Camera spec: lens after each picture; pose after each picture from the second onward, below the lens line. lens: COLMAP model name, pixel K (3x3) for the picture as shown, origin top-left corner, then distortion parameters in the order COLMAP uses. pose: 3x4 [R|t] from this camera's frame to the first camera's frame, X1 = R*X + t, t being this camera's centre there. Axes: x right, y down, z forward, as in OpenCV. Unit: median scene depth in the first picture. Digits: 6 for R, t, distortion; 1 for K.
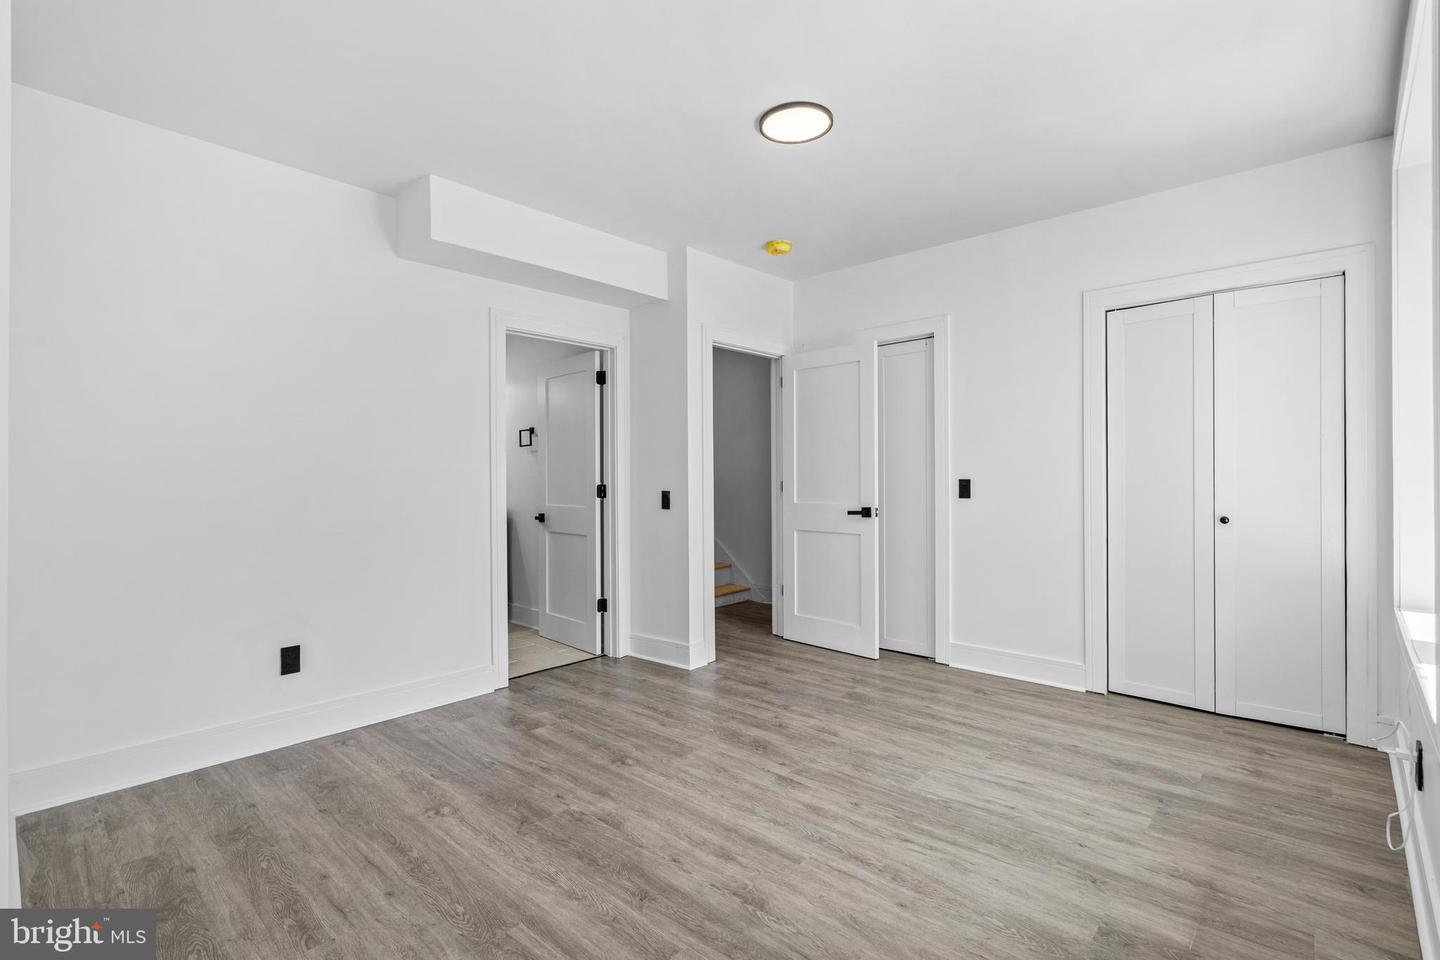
lens RADIAL K [[665.0, 0, 728.2], [0, 665.0, 476.0], [0, 0, 1]] dist [-0.000220, 0.000817]
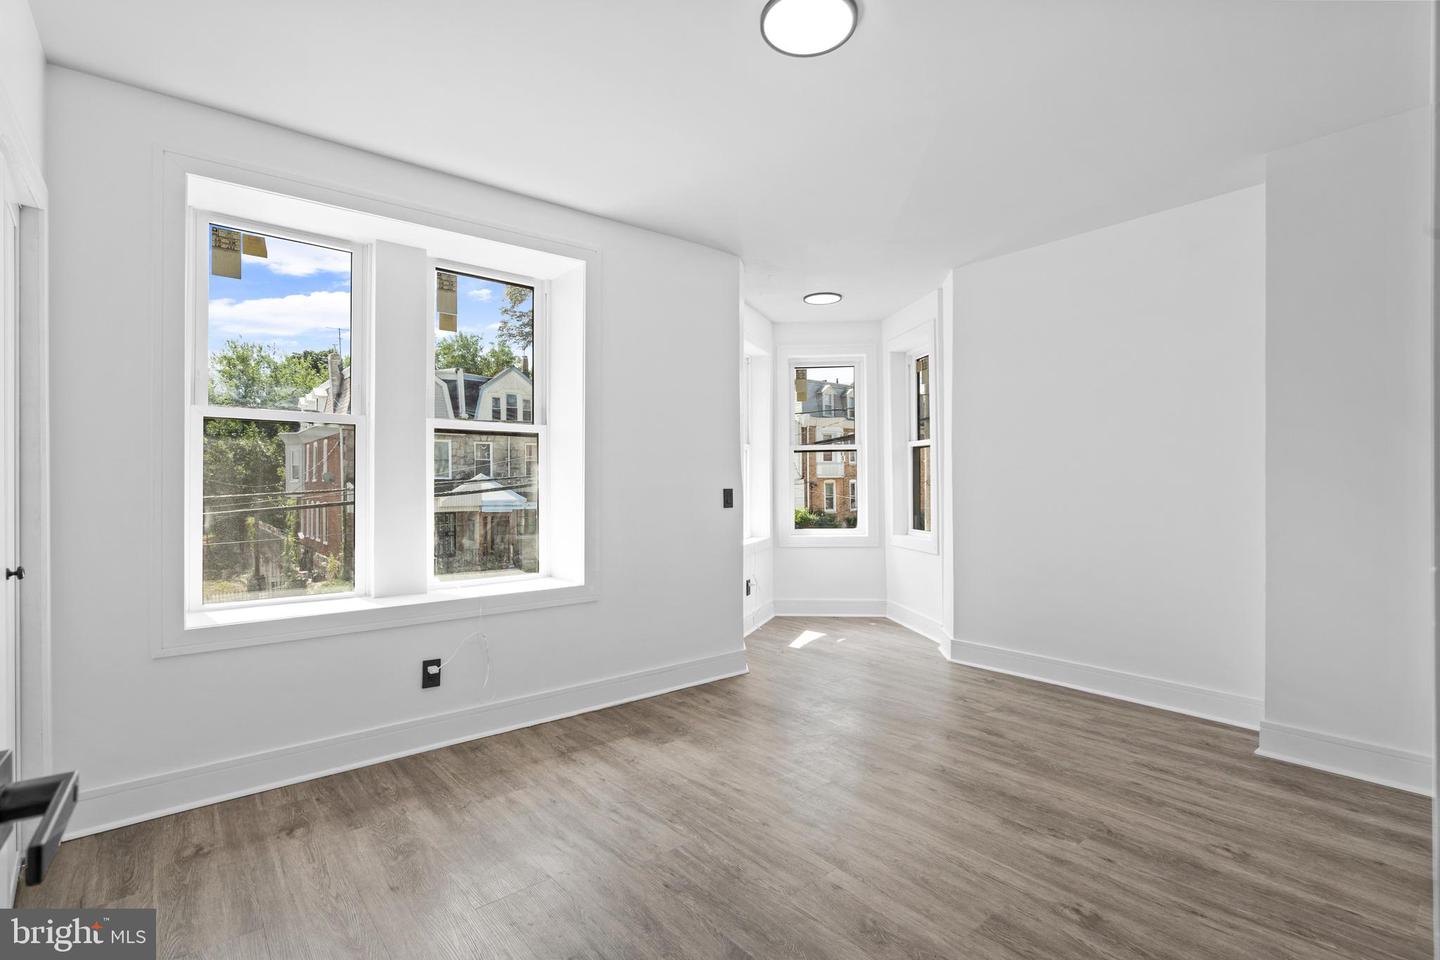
lens RADIAL K [[665.0, 0, 717.3], [0, 665.0, 481.4], [0, 0, 1]] dist [-0.000220, 0.000817]
pose [[-0.989580, 0.011843, 0.143497, 0.116915], [0.011607, 0.999930, -0.002481, -0.003810], [-0.143516, -0.000790, -0.989648, 2.001027]]
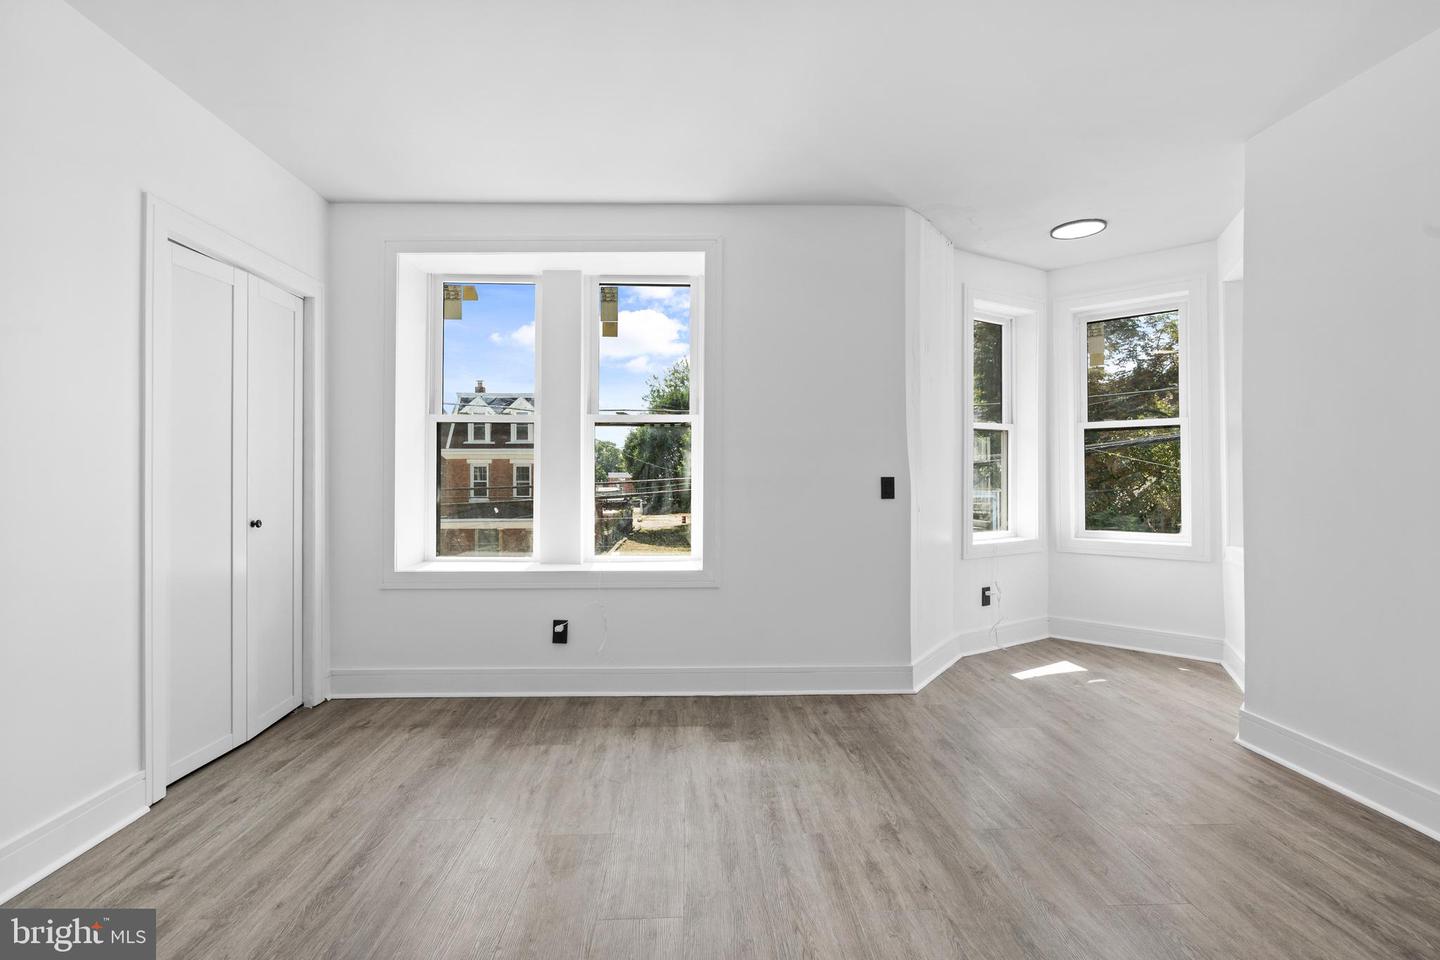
lens RADIAL K [[665.0, 0, 708.3], [0, 665.0, 471.3], [0, 0, 1]] dist [-0.000220, 0.000817]
pose [[-0.690322, 0.009409, 0.723442, -0.473497], [0.007142, 0.999955, -0.006189, 0.004742], [-0.723467, 0.000894, -0.690358, 1.612139]]
